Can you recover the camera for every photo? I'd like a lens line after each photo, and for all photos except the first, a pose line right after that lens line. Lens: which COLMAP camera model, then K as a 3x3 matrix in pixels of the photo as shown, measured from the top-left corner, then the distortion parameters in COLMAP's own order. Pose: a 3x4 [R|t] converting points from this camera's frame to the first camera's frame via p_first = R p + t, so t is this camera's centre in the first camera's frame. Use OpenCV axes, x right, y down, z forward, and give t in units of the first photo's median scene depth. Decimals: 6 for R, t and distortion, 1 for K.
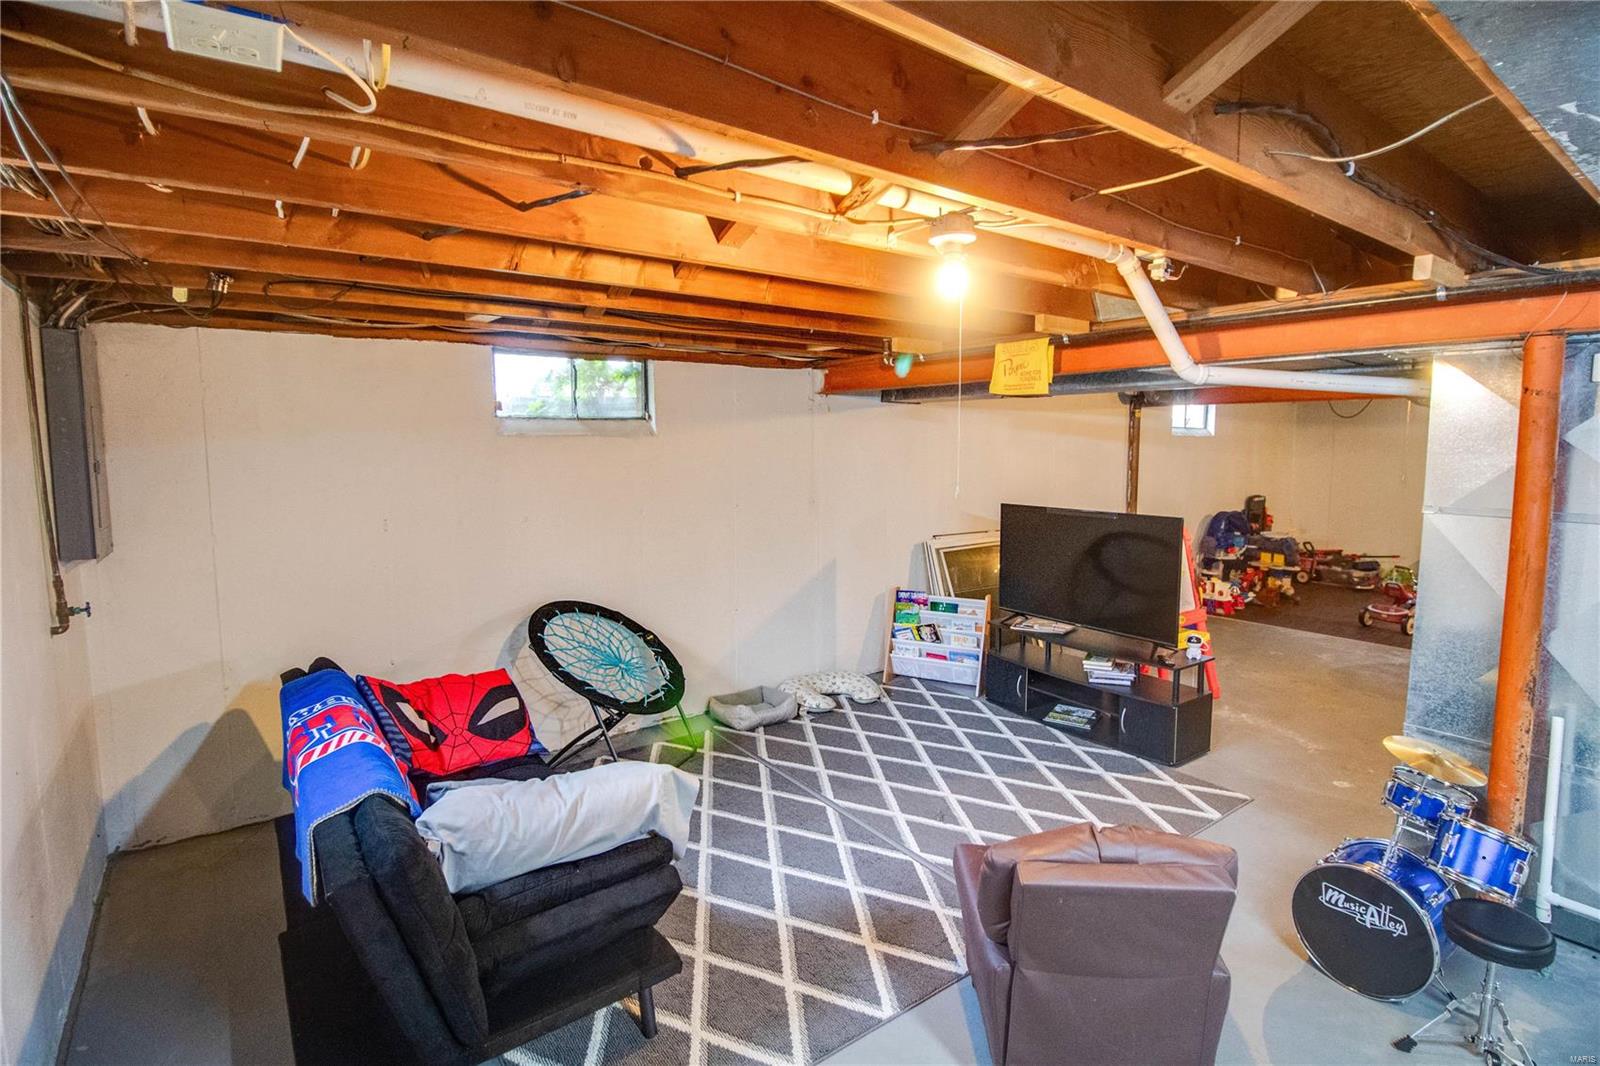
lens RADIAL K [[758.8, 0, 818.7], [0, 758.8, 509.9], [0, 0, 1]] dist [0.002063, -0.009245]
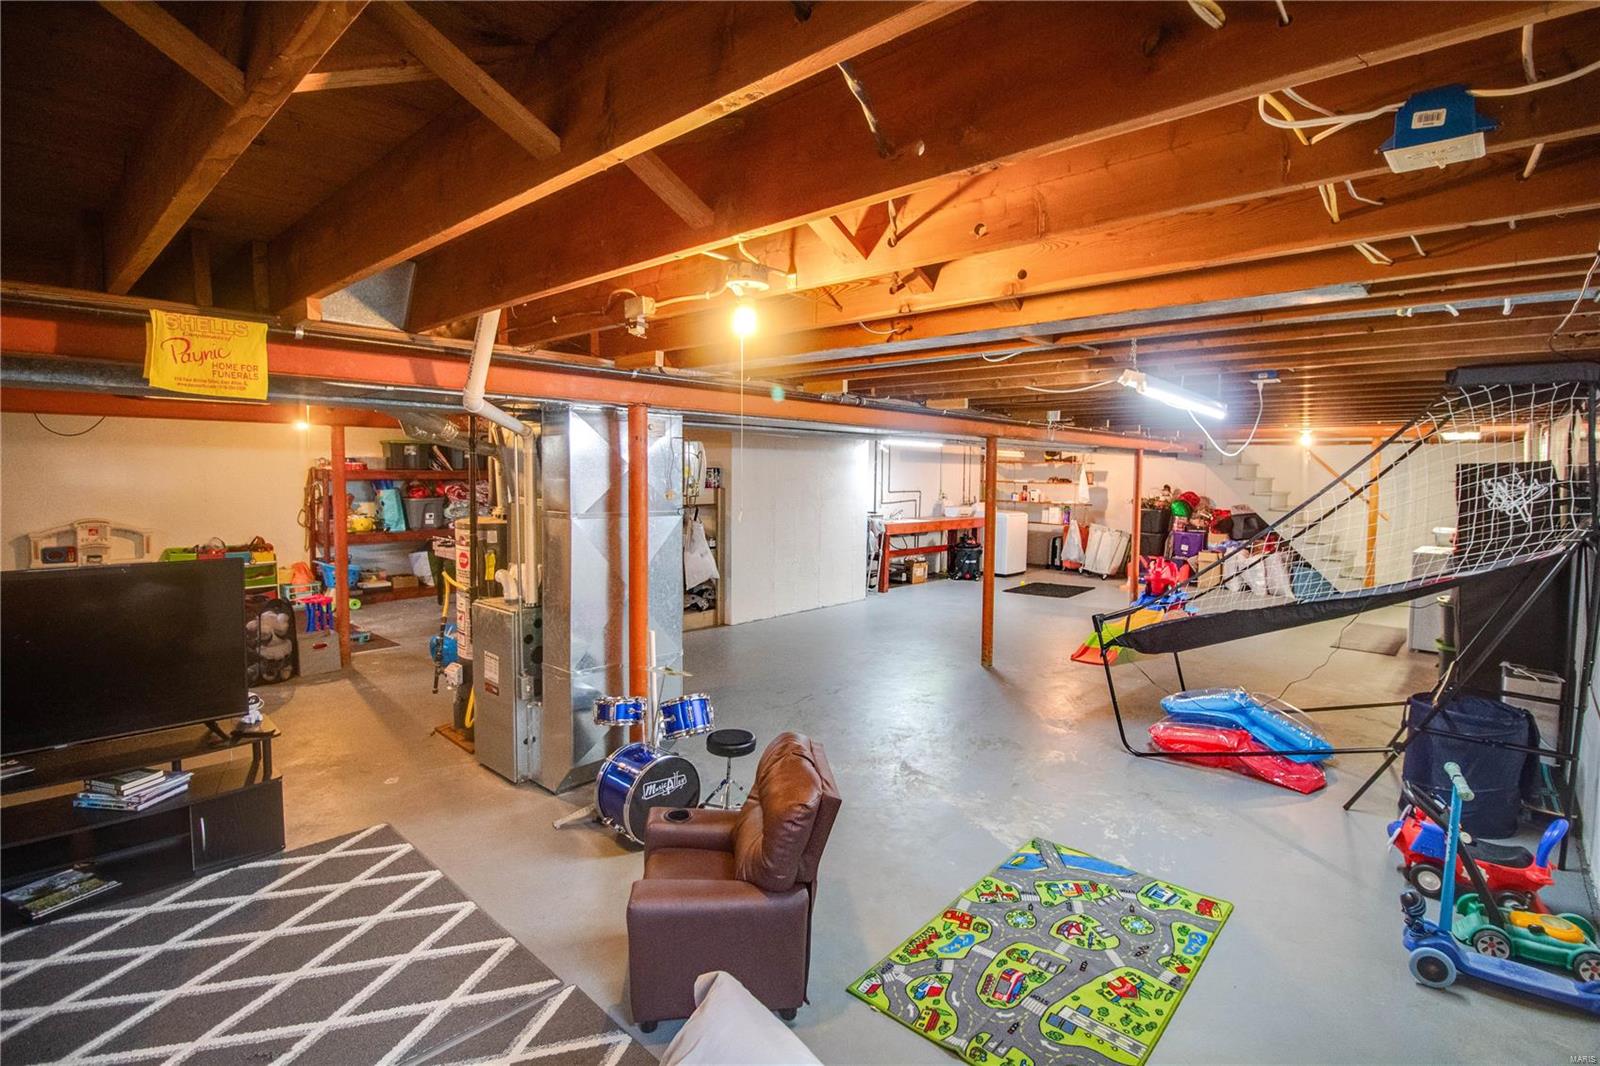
lens RADIAL K [[758.8, 0, 818.7], [0, 758.8, 509.9], [0, 0, 1]] dist [0.002063, -0.009245]
pose [[-0.168375, -0.042603, 0.984802, -0.446675], [0.084194, 0.994793, 0.057430, -0.036386], [-0.982121, 0.092584, -0.163911, 0.515302]]
